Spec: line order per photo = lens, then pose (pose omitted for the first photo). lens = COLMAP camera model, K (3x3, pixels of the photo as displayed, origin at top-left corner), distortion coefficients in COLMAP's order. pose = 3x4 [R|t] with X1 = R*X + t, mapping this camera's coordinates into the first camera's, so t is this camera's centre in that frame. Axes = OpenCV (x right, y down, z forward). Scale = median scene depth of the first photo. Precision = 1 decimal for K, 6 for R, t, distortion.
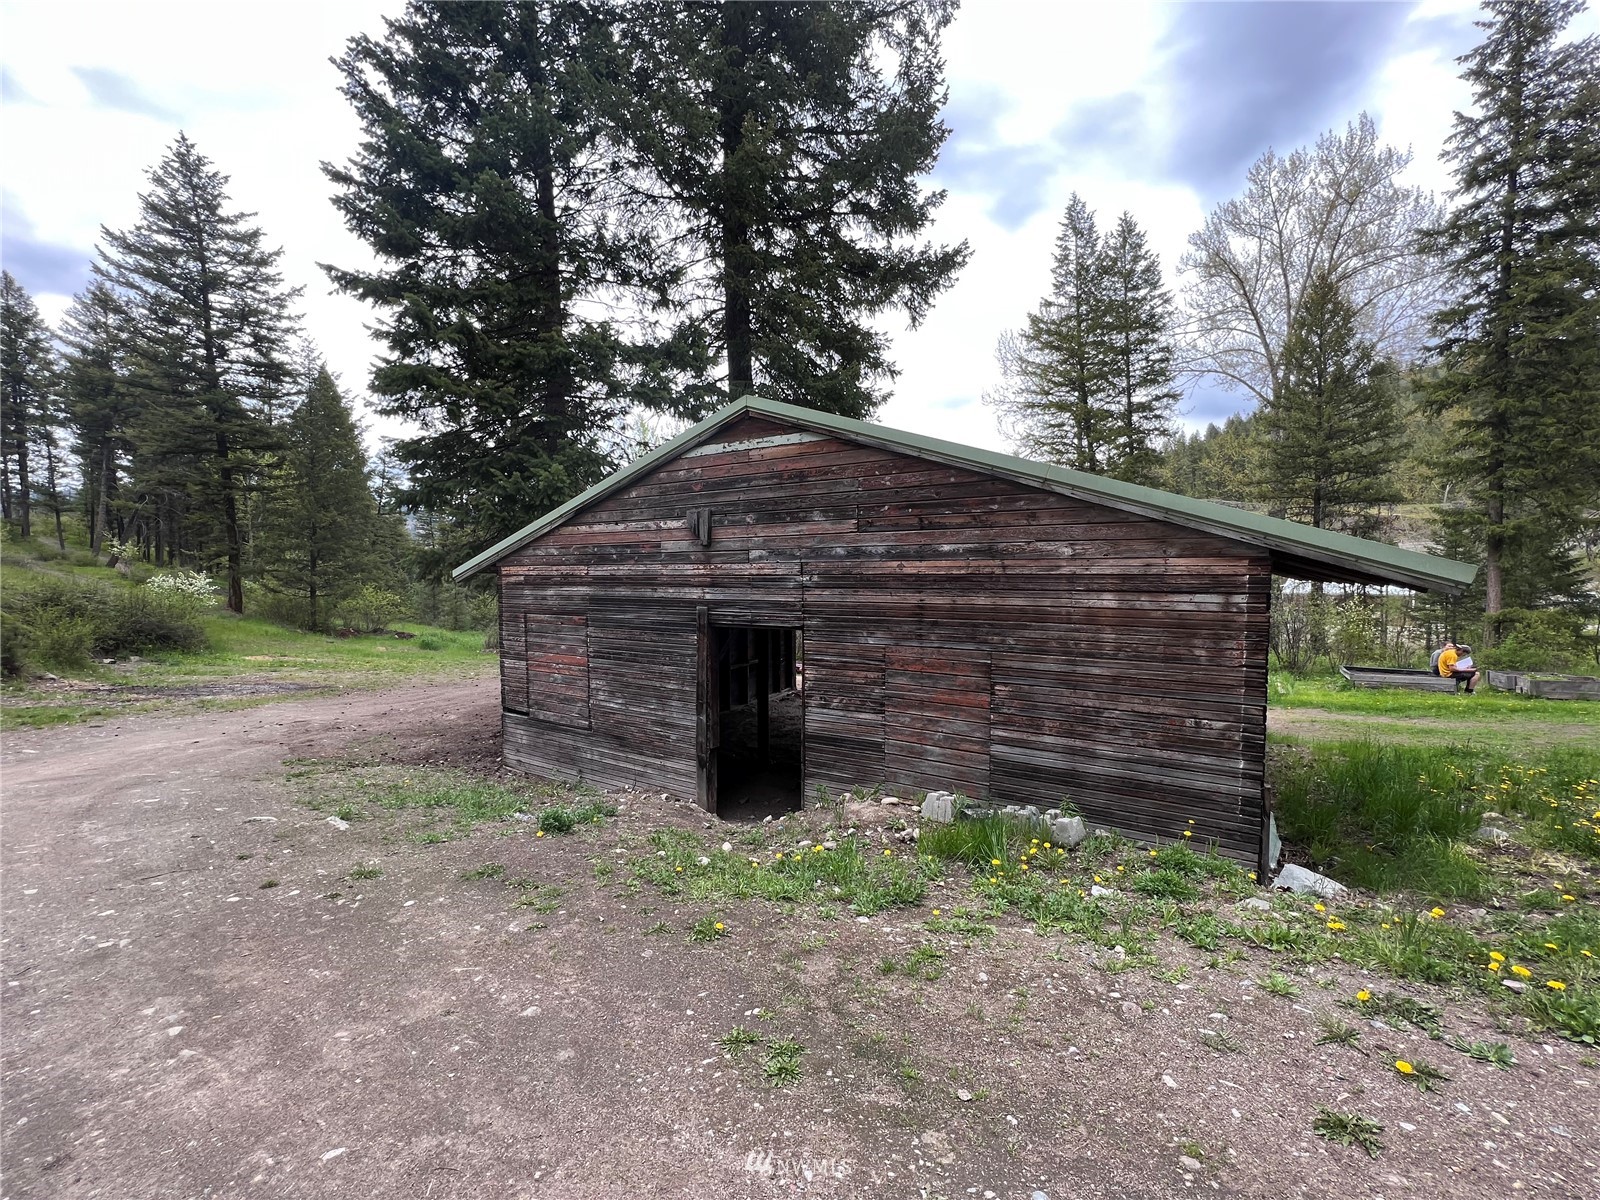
lens RADIAL K [[642.6, 0, 800.0], [0, 642.6, 600.0], [0, 0, 1]] dist [-0.001005, -0.000460]
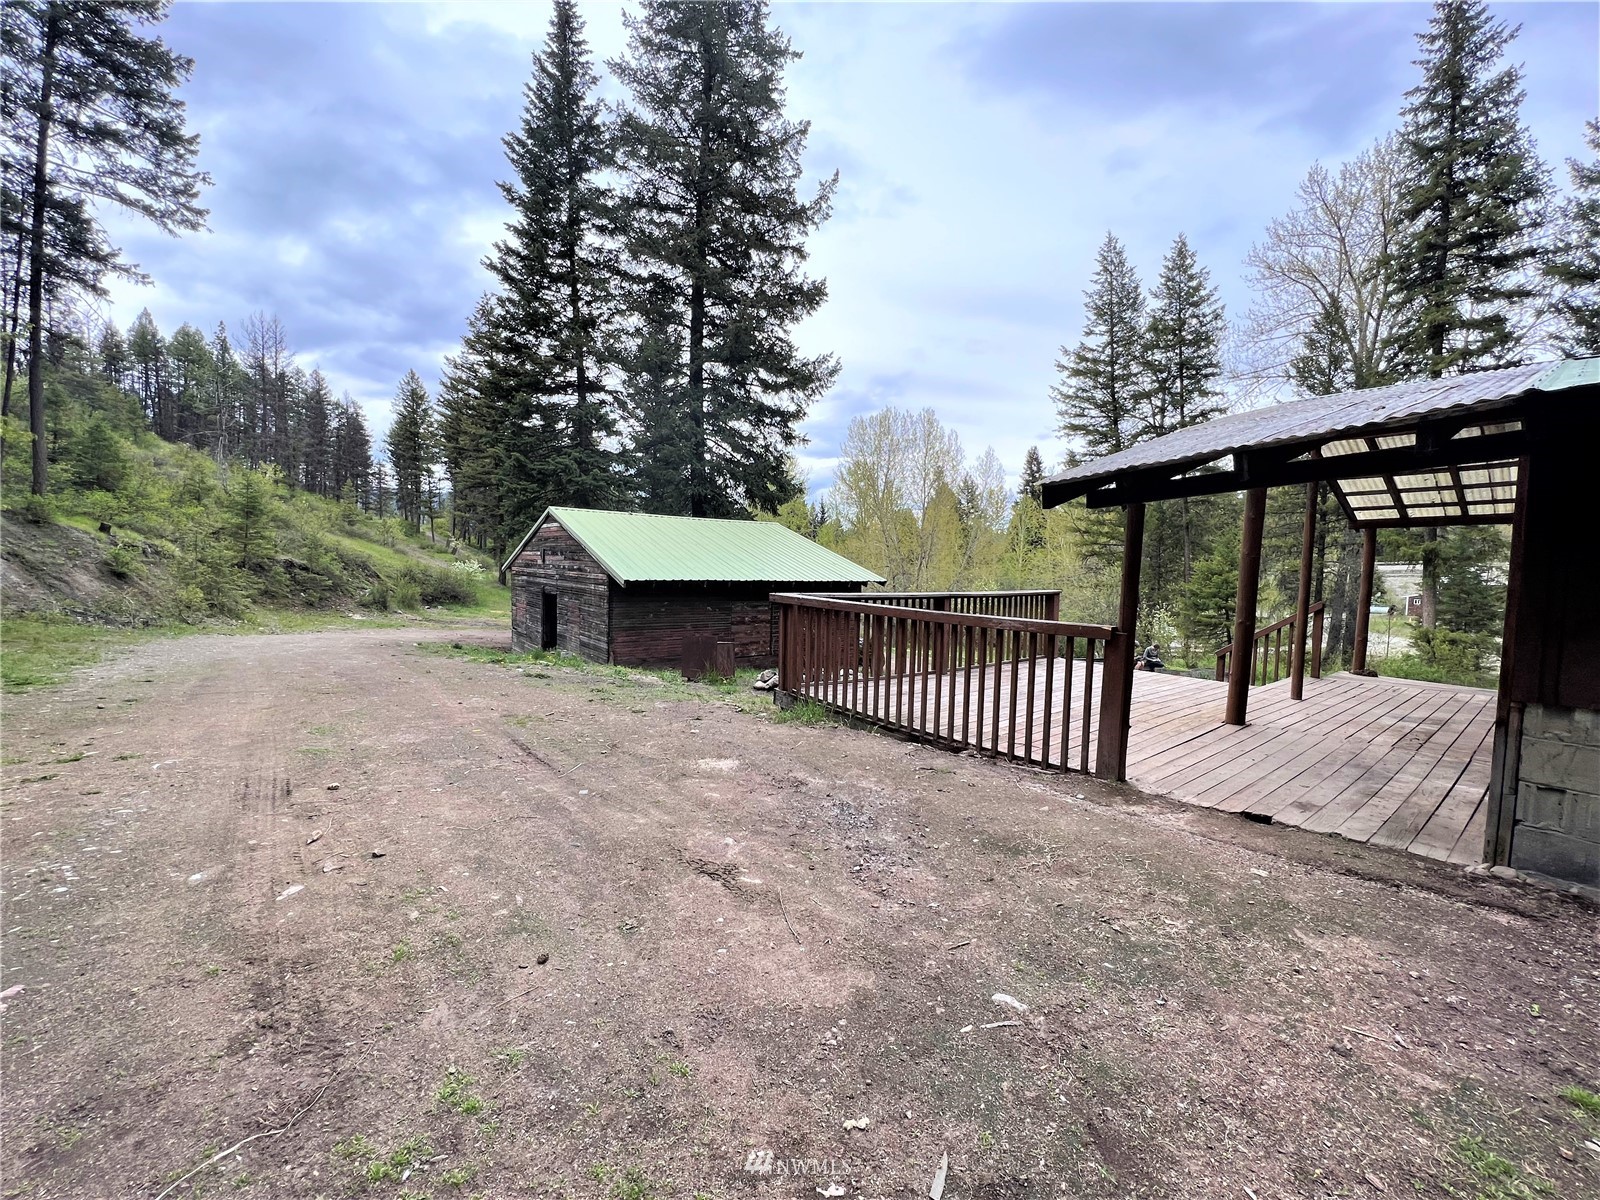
lens RADIAL K [[618.6, 0, 792.8], [0, 618.6, 592.1], [0, 0, 1]] dist [-0.000172, -0.000043]
pose [[0.938702, 0.037334, -0.342703, 0.508183], [-0.035805, 0.999301, 0.010791, -0.007823], [0.342866, 0.002141, 0.939382, -0.315711]]
